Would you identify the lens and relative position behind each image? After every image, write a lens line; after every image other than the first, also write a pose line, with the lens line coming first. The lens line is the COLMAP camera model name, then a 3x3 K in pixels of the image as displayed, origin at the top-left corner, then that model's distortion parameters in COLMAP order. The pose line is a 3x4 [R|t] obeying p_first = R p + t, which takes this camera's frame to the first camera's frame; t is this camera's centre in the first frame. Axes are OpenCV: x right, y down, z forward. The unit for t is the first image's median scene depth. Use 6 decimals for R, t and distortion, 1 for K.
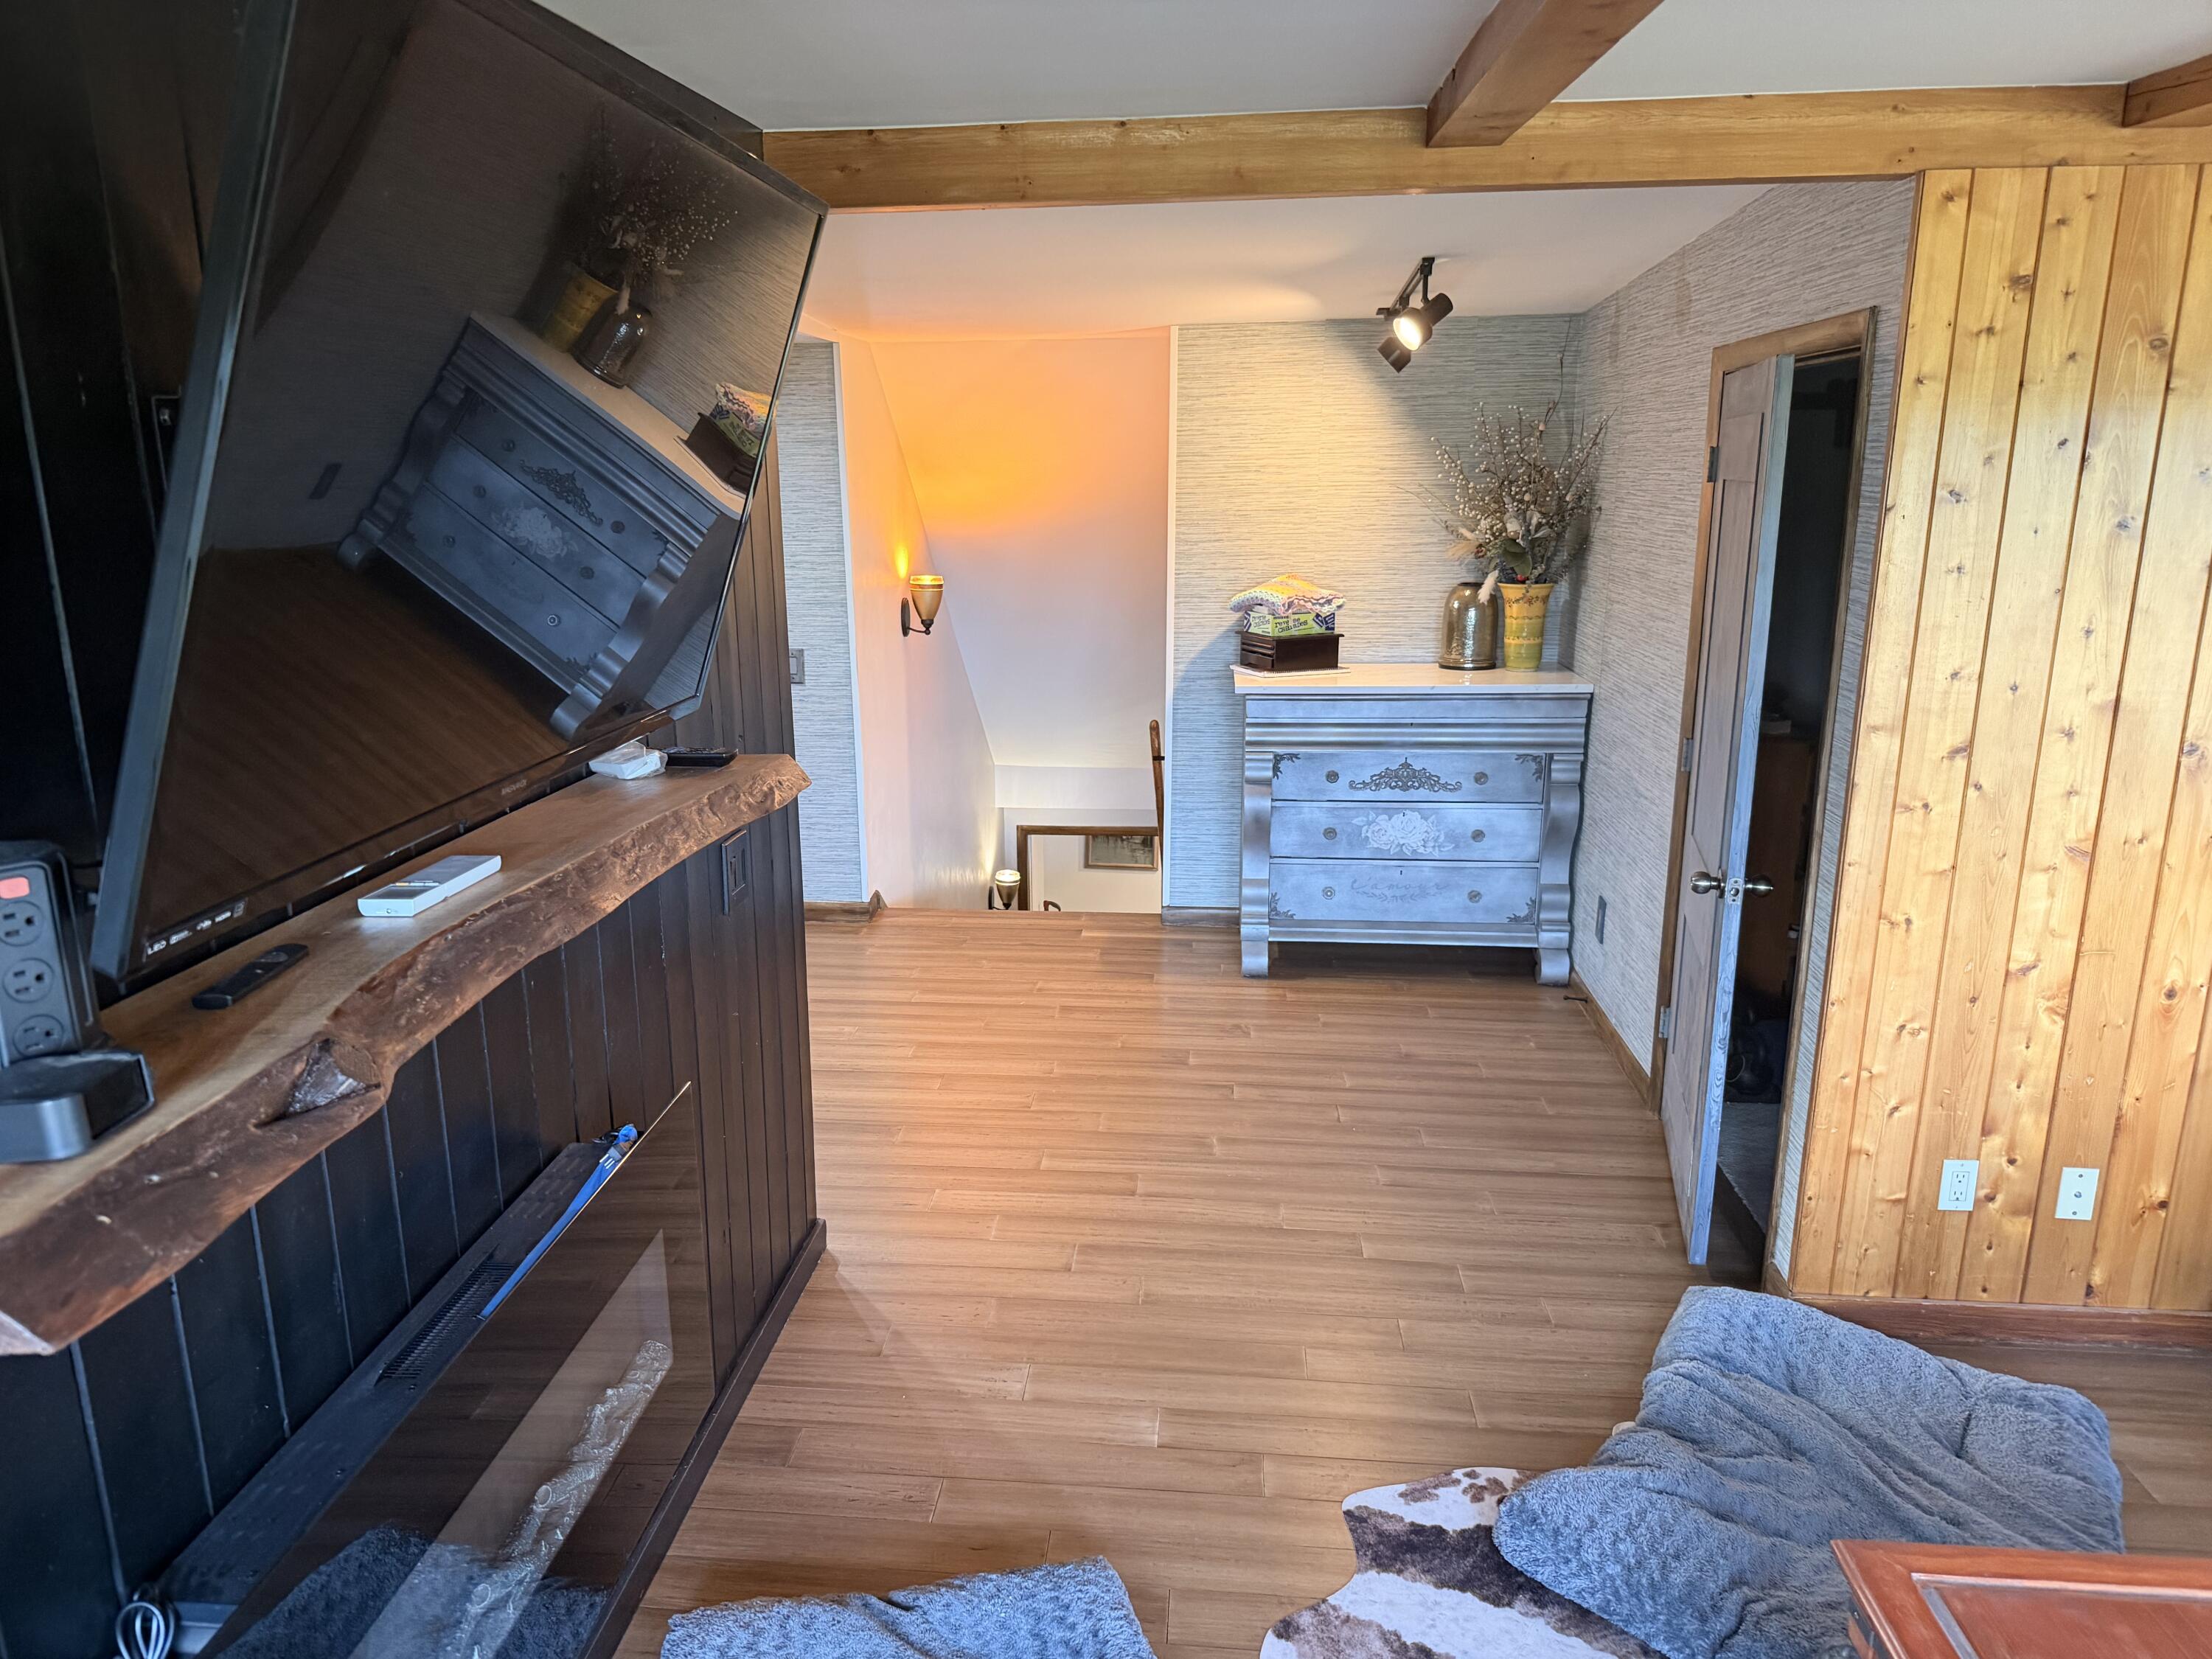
lens RADIAL K [[1580.3, 0, 1103.0], [0, 1580.3, 796.5], [0, 0, 1]] dist [0.162688, -0.352242]
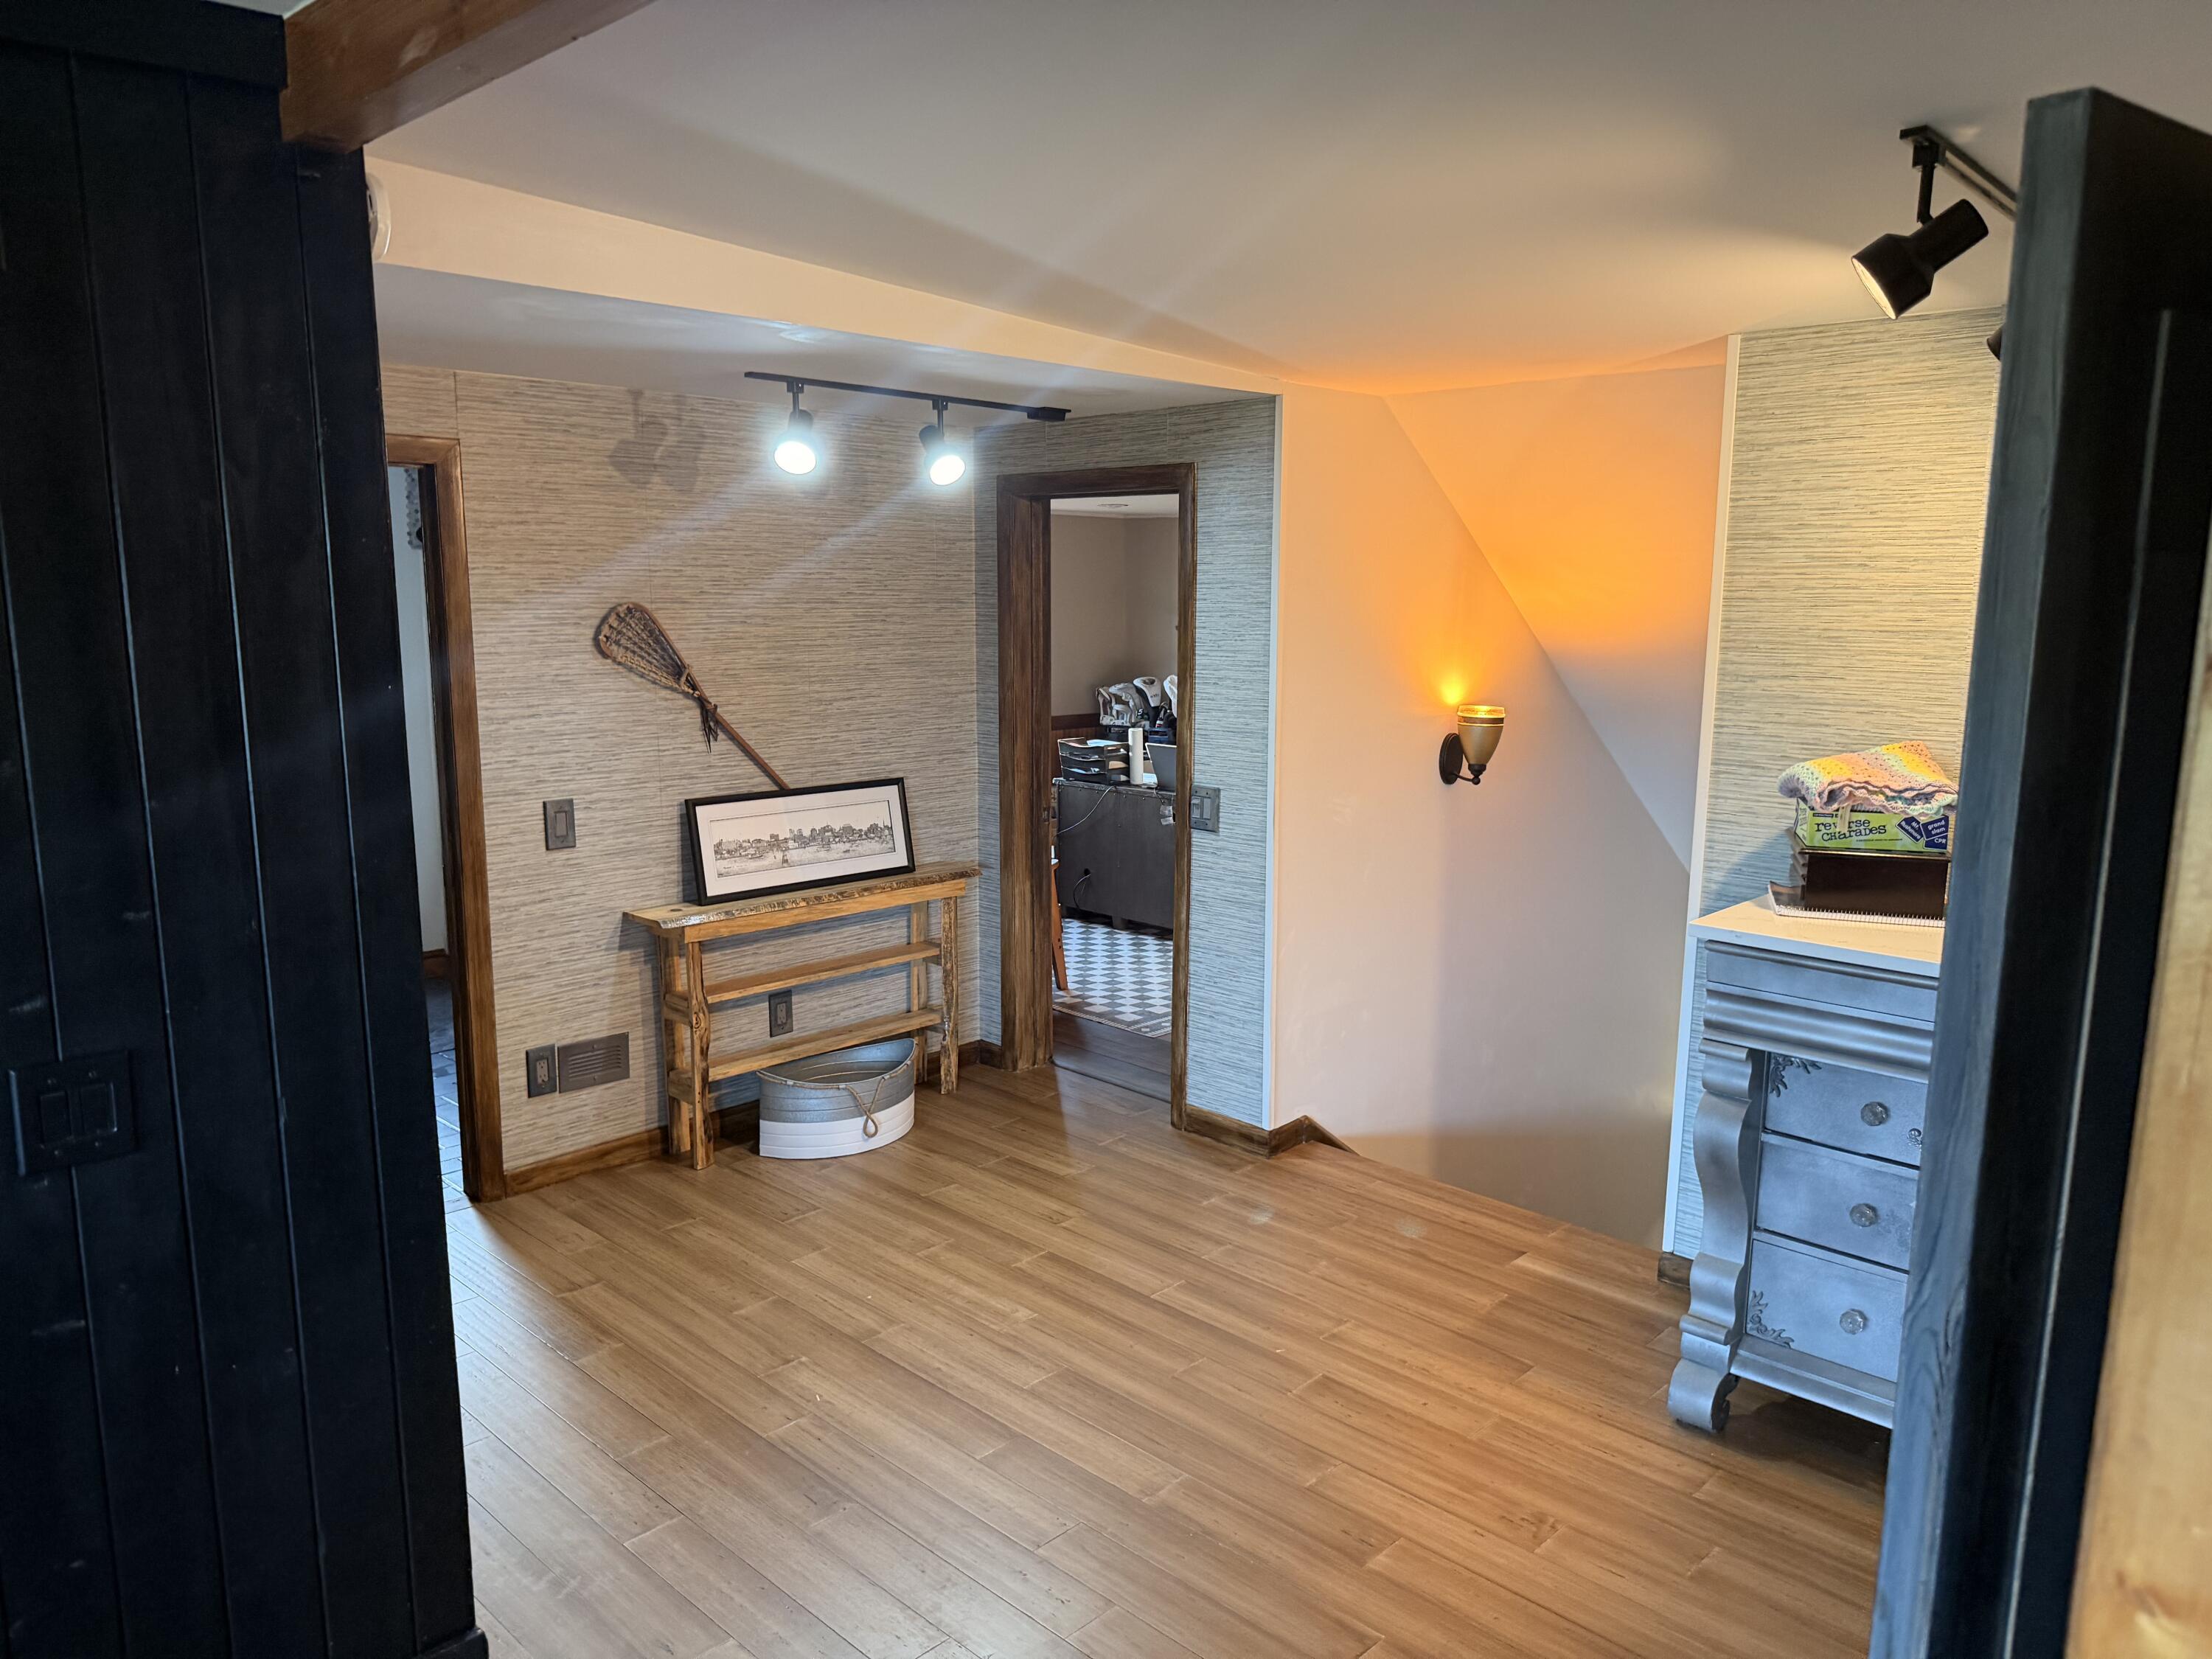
lens RADIAL K [[1580.3, 0, 1103.0], [0, 1580.3, 796.5], [0, 0, 1]] dist [0.162688, -0.352242]
pose [[0.776056, 0.101512, -0.622441, 0.261616], [-0.144410, 0.989341, -0.018702, -0.069039], [0.613908, 0.104401, 0.782443, 0.375550]]
